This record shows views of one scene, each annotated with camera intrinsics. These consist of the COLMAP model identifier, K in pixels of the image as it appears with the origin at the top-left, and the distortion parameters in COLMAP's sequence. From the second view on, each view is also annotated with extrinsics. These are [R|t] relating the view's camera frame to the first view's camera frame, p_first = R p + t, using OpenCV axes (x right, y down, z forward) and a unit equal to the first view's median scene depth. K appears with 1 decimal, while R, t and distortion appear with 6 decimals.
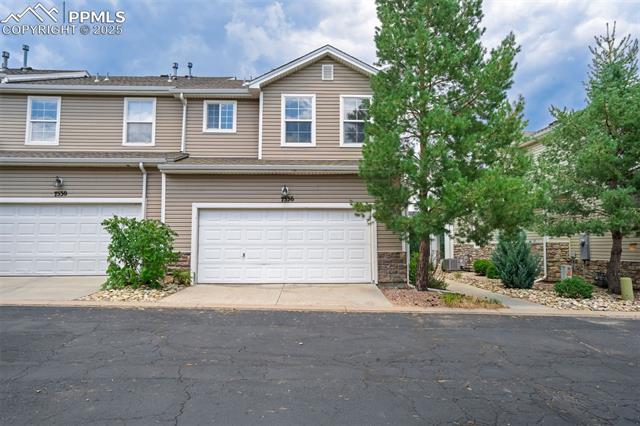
lens RADIAL K [[374.5, 0, 320.0], [0, 374.5, 213.0], [0, 0, 1]] dist [-0.001470, -0.000061]
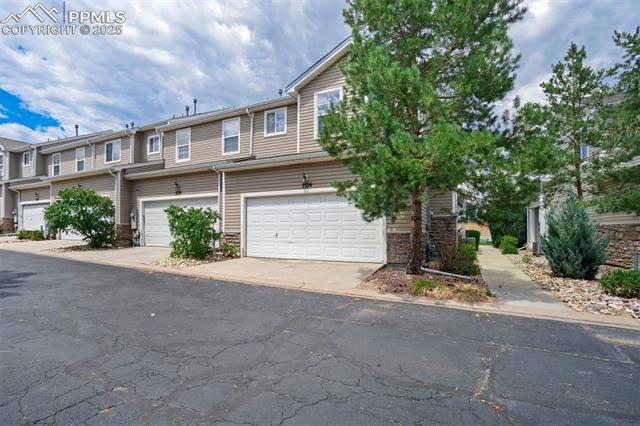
lens RADIAL K [[294.7, 0, 320.0], [0, 294.7, 213.0], [0, 0, 1]] dist [-0.001680, -0.000238]
pose [[0.882073, -0.027841, -0.470289, 0.360599], [0.041794, 0.998941, 0.019252, 0.030874], [0.469255, -0.036636, 0.882303, 0.239584]]
